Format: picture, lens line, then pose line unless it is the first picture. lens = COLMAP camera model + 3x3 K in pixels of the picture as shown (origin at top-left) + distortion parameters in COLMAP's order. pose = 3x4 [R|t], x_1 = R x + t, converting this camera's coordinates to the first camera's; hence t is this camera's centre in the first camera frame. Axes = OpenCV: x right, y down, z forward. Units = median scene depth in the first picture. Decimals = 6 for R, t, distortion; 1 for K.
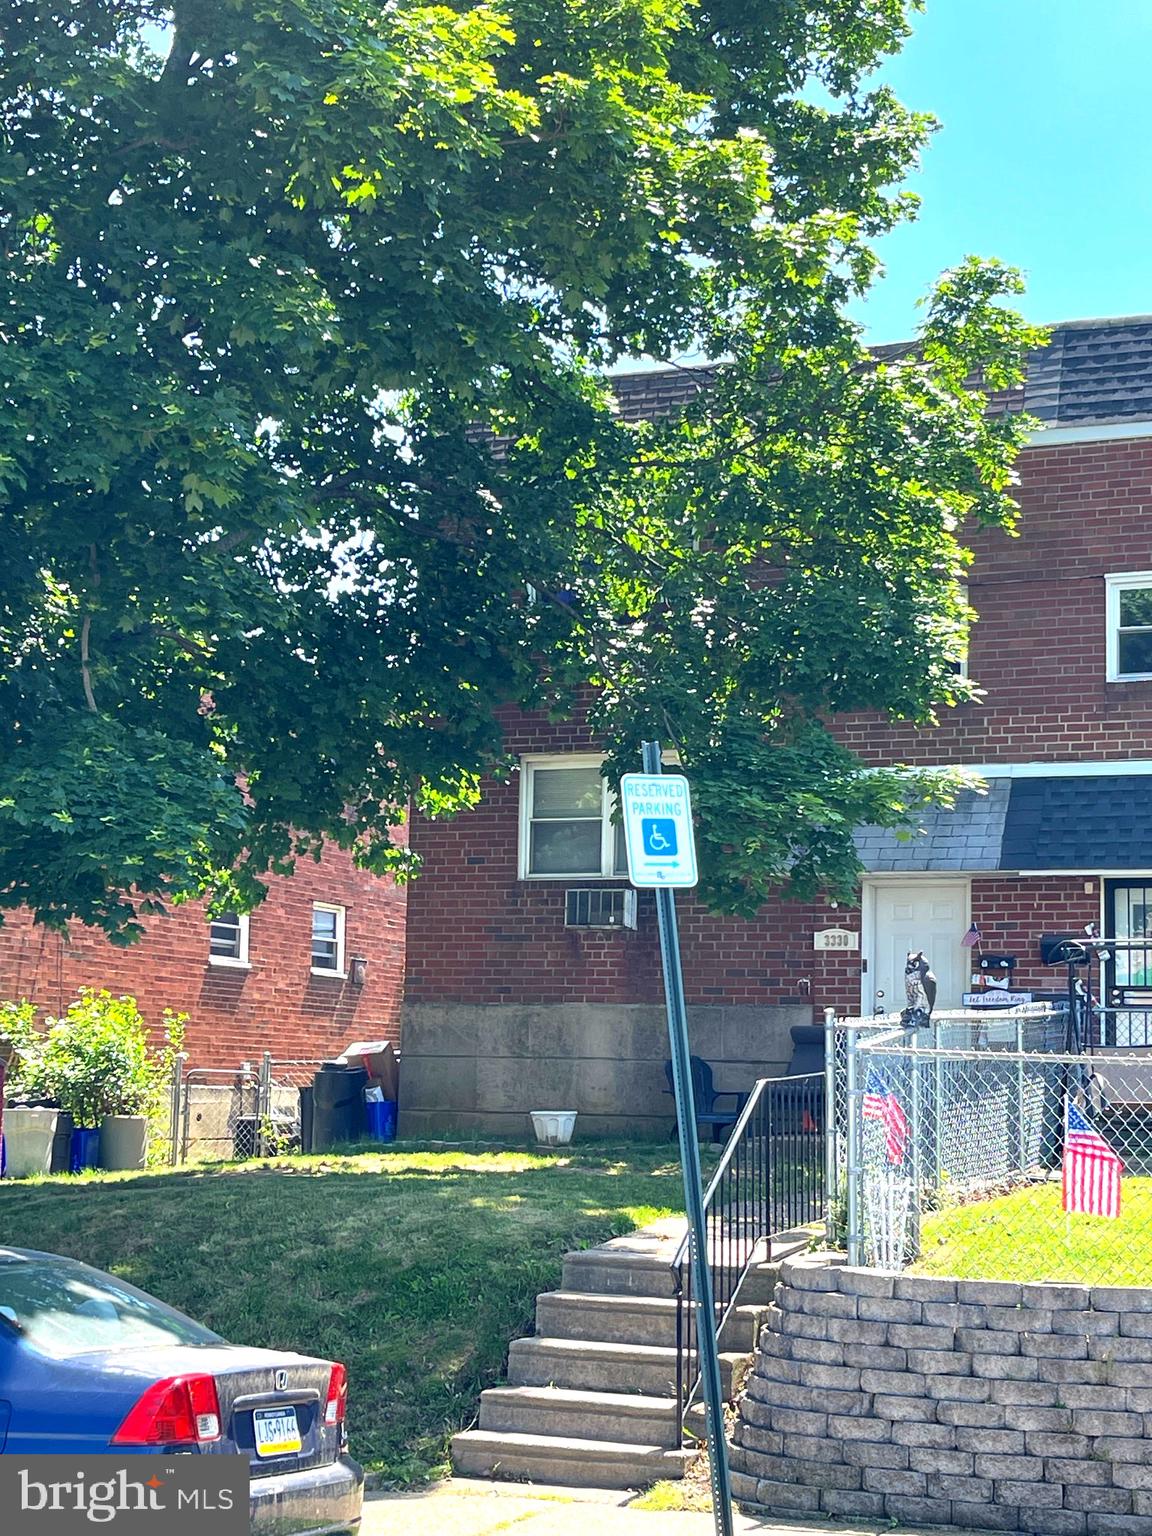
lens RADIAL K [[2370.4, 0, 576.4], [0, 2370.4, 768.1], [0, 0, 1]] dist [0.041177, 0.000000]
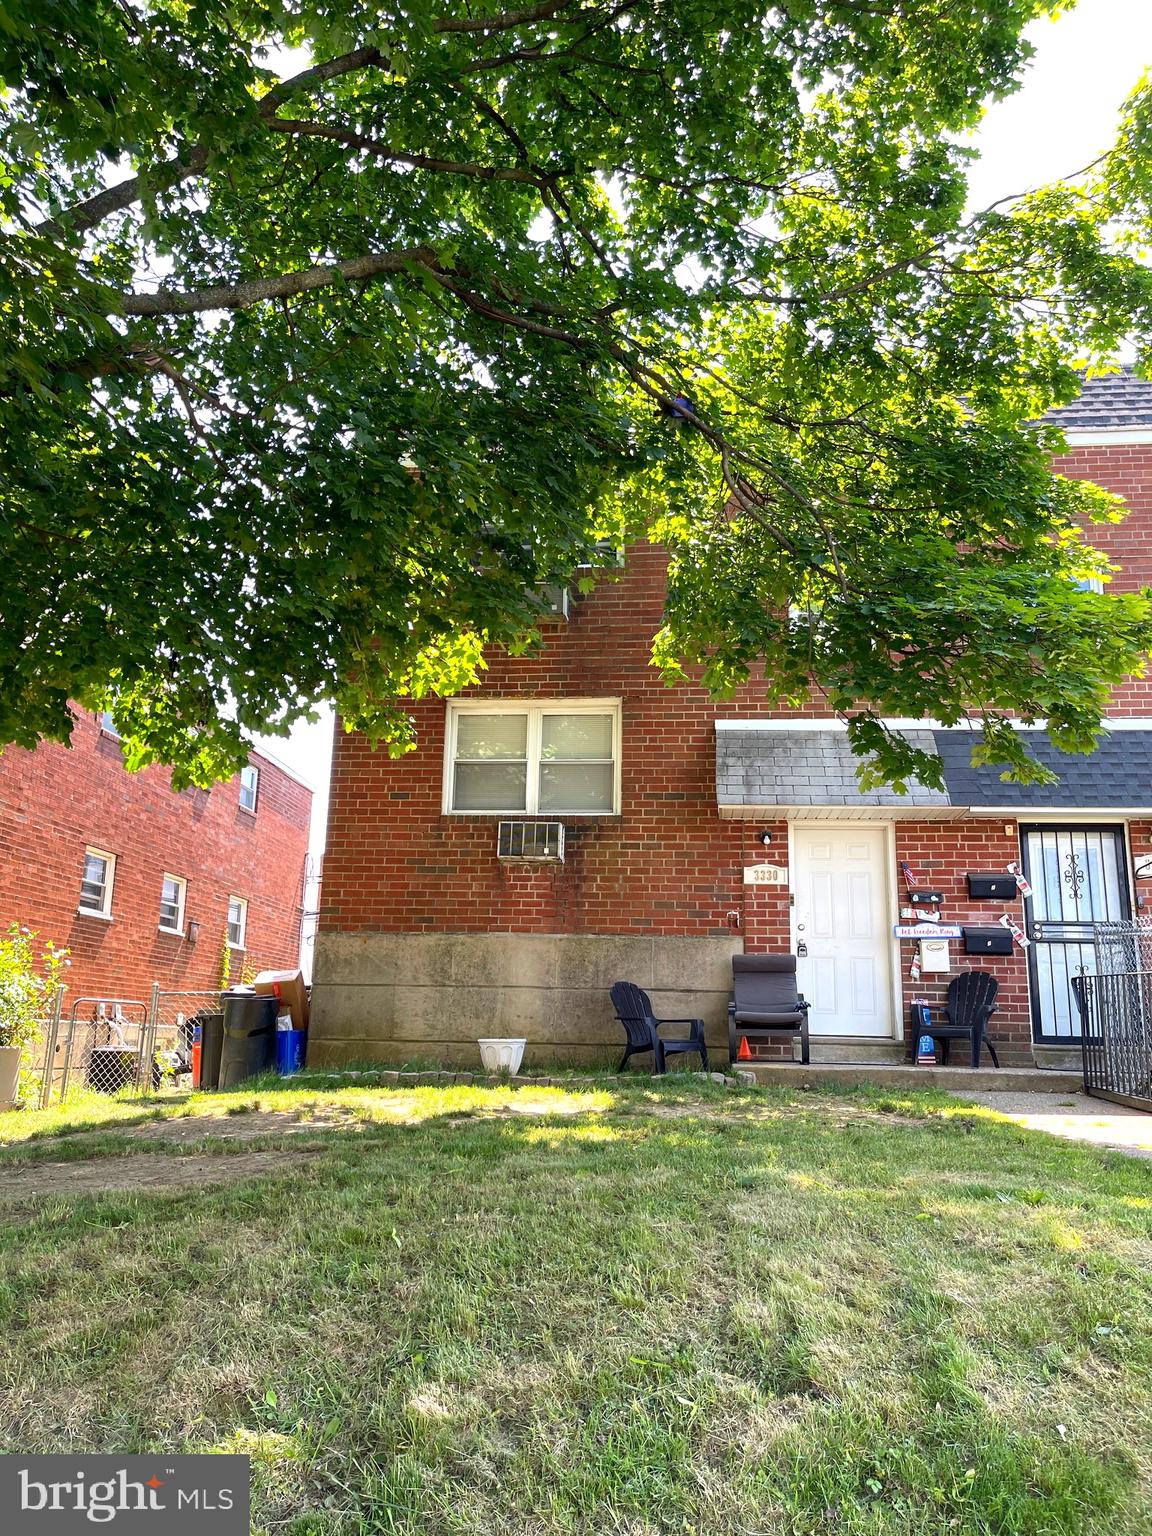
lens RADIAL K [[1124.0, 0, 574.8], [0, 1124.0, 769.3], [0, 0, 1]] dist [0.029020, -0.004582]
pose [[0.953198, 0.069901, 0.294154, -0.118253], [-0.041316, 0.993895, -0.102301, 0.076957], [-0.299510, 0.085360, 0.950267, 0.518010]]
